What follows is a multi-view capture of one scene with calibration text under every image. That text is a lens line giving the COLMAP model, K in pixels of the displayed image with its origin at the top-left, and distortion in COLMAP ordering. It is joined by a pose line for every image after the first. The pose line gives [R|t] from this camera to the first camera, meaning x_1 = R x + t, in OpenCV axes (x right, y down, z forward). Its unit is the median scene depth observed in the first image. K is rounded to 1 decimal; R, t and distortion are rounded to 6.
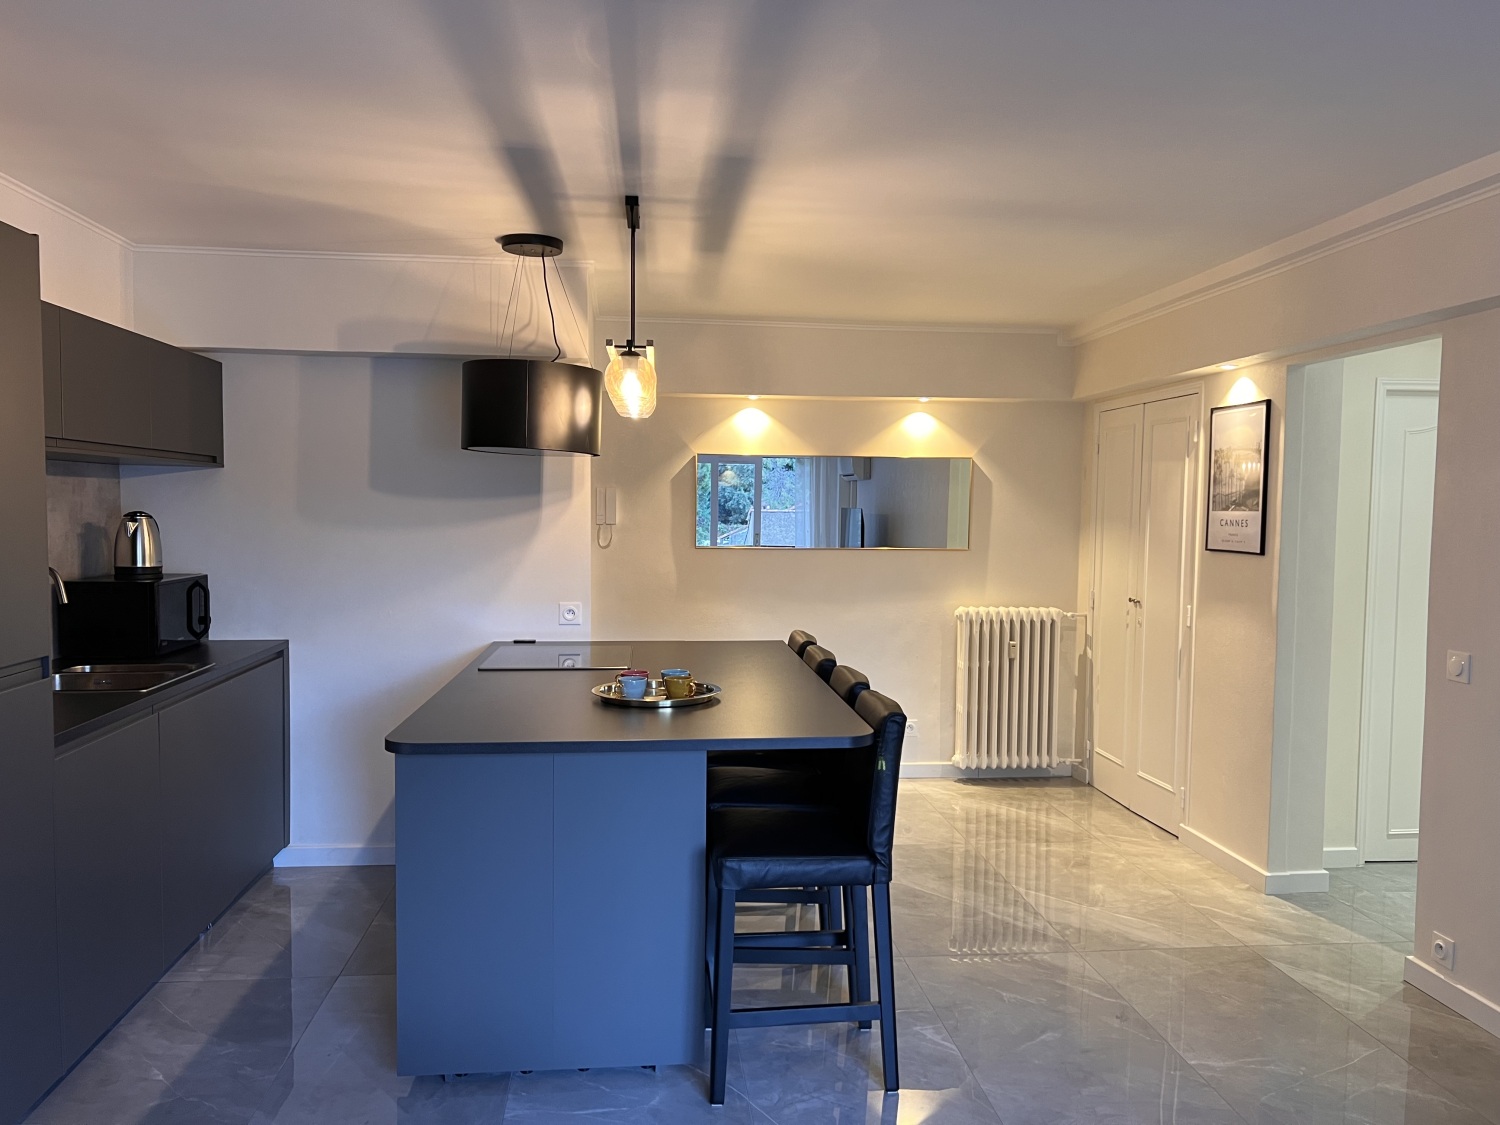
lens RADIAL K [[1147.2, 0, 750.0], [0, 1147.2, 577.9], [0, 0, 1]] dist [0.012614, 0.010193]
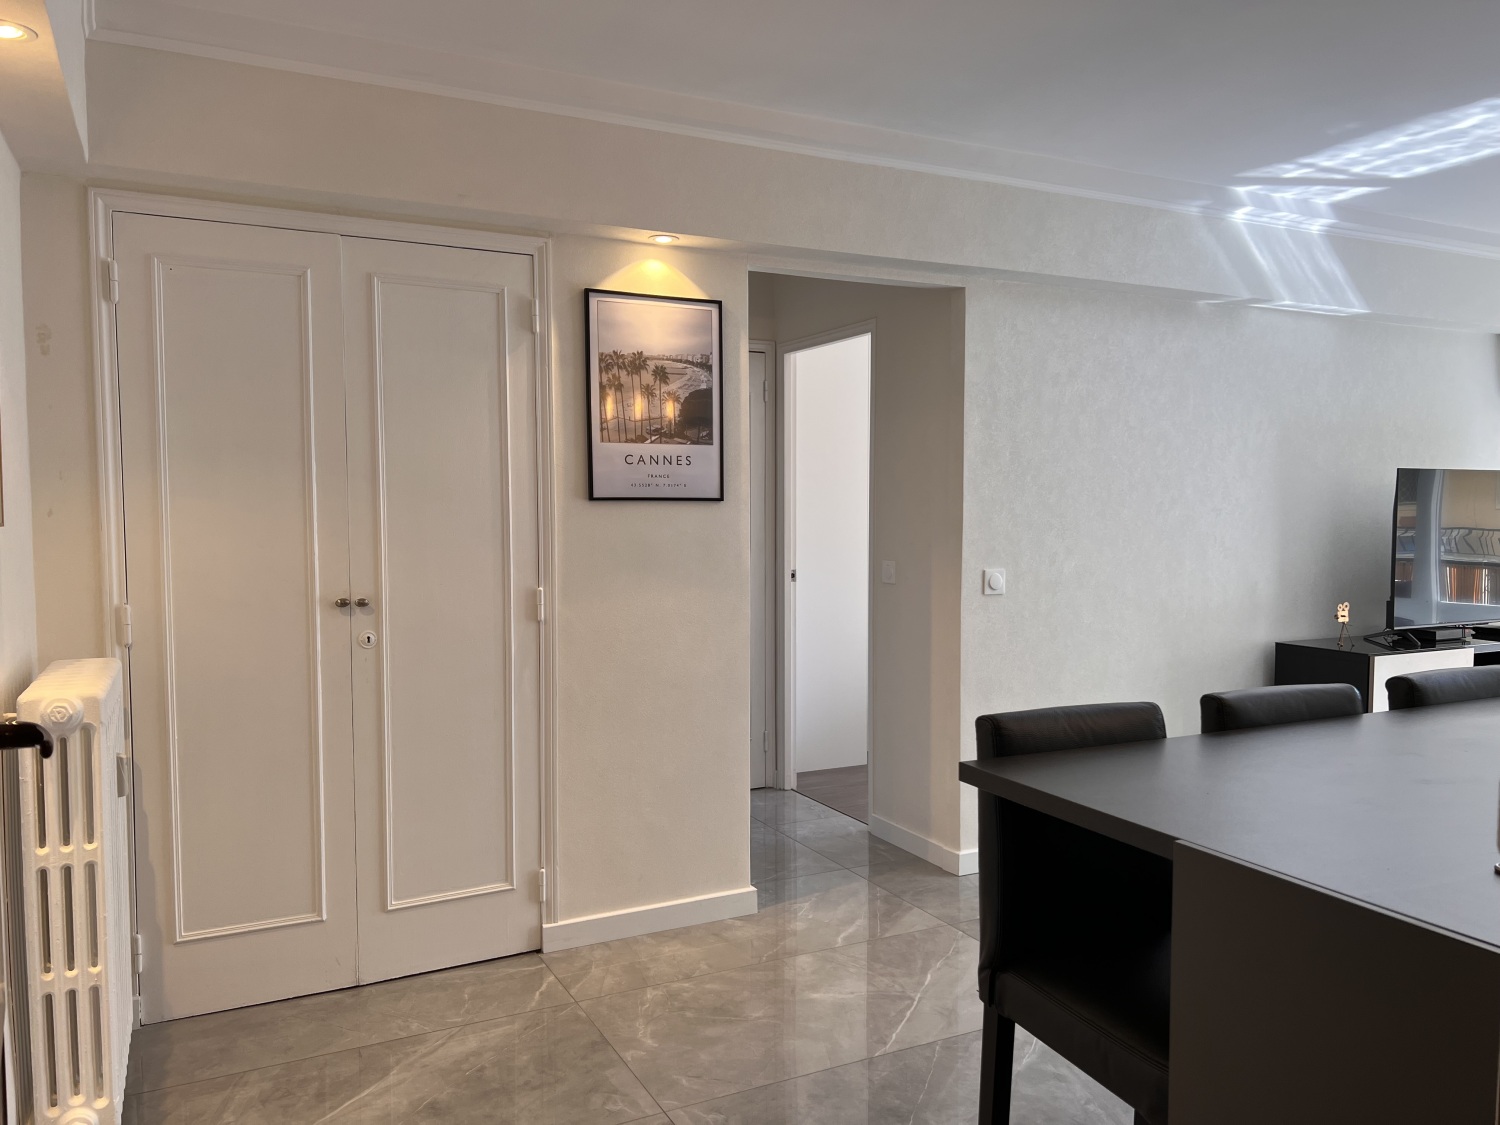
lens RADIAL K [[1131.0, 0, 750.0], [0, 1131.0, 562.5], [0, 0, 1]] dist [0.061226, -0.066682]
pose [[-0.361351, -0.068596, 0.929903, -0.277953], [0.050821, 0.994359, 0.093099, -0.047615], [-0.931044, 0.080900, -0.355826, 1.223267]]
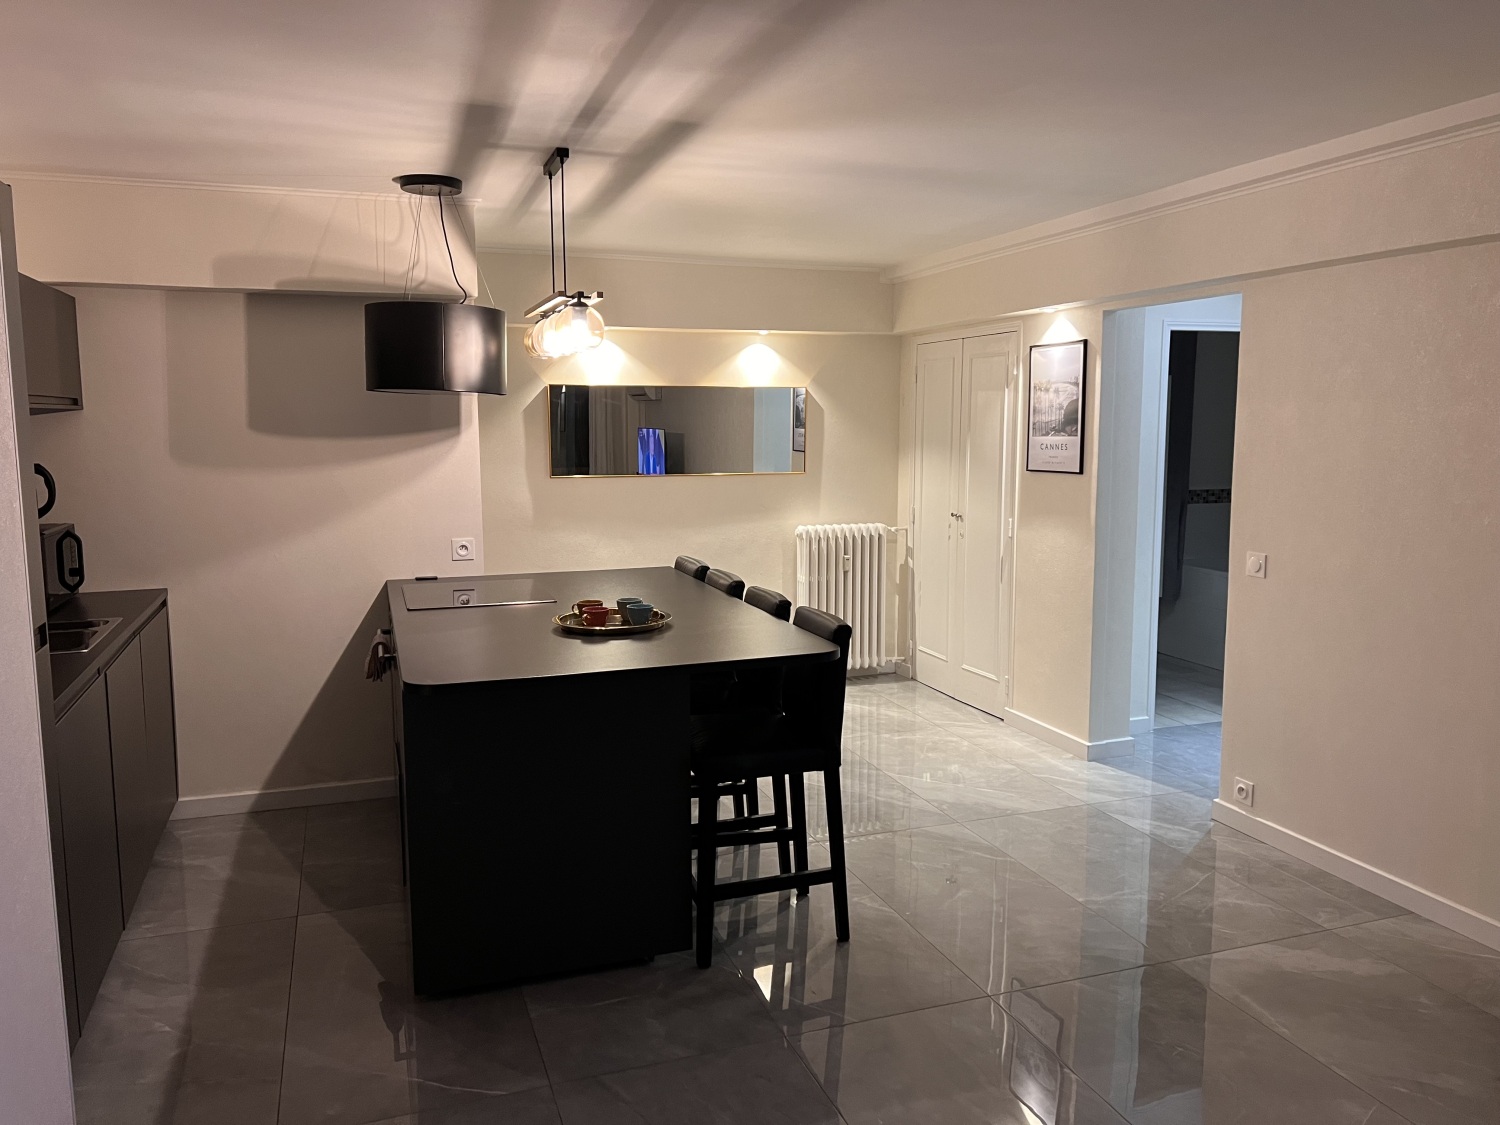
lens RADIAL K [[1131.0, 0, 750.0], [0, 1131.0, 562.5], [0, 0, 1]] dist [0.061226, -0.066682]
pose [[0.972284, -0.044409, 0.229546, -0.144926], [0.029726, 0.997308, 0.067031, -0.017551], [-0.231905, -0.058350, 0.970987, -0.044976]]
